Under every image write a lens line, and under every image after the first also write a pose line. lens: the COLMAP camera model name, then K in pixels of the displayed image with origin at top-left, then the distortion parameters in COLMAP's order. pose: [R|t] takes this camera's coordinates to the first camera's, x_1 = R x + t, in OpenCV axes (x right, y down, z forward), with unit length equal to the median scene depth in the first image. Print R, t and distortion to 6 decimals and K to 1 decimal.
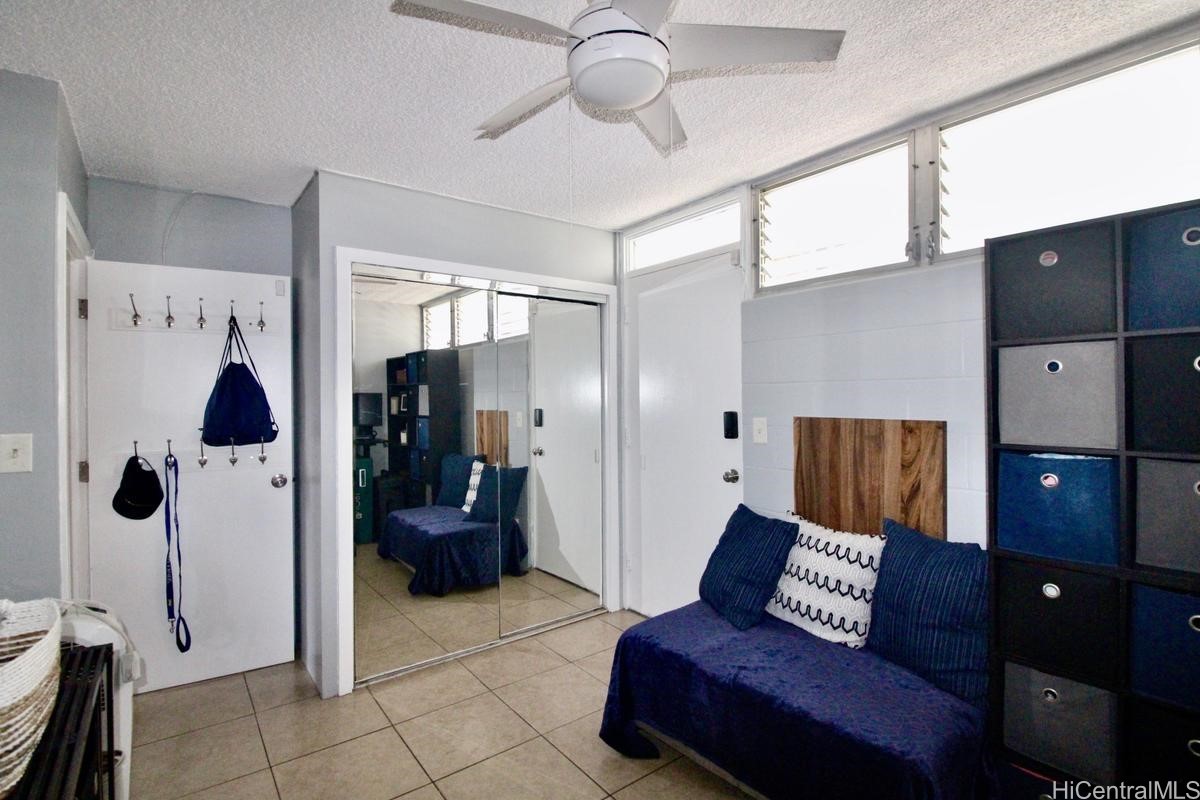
lens RADIAL K [[586.7, 0, 606.6], [0, 586.7, 396.8], [0, 0, 1]] dist [0.003917, -0.000030]
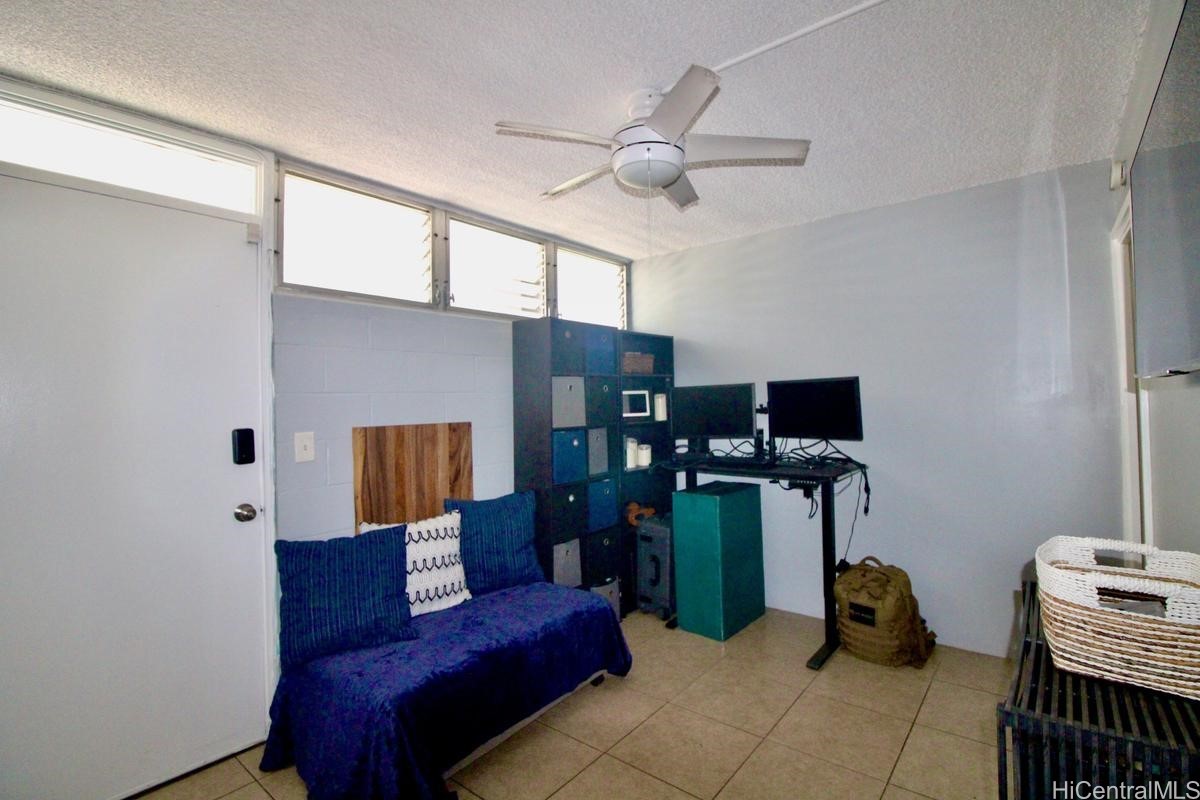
lens RADIAL K [[571.5, 0, 600.0], [0, 571.5, 400.0], [0, 0, 1]] dist [-0.000285, -0.000525]
pose [[-0.238038, 0.015855, 0.971126, -0.792495], [0.026616, 0.999598, -0.009796, 0.008640], [-0.970891, 0.023515, -0.238364, 0.912585]]
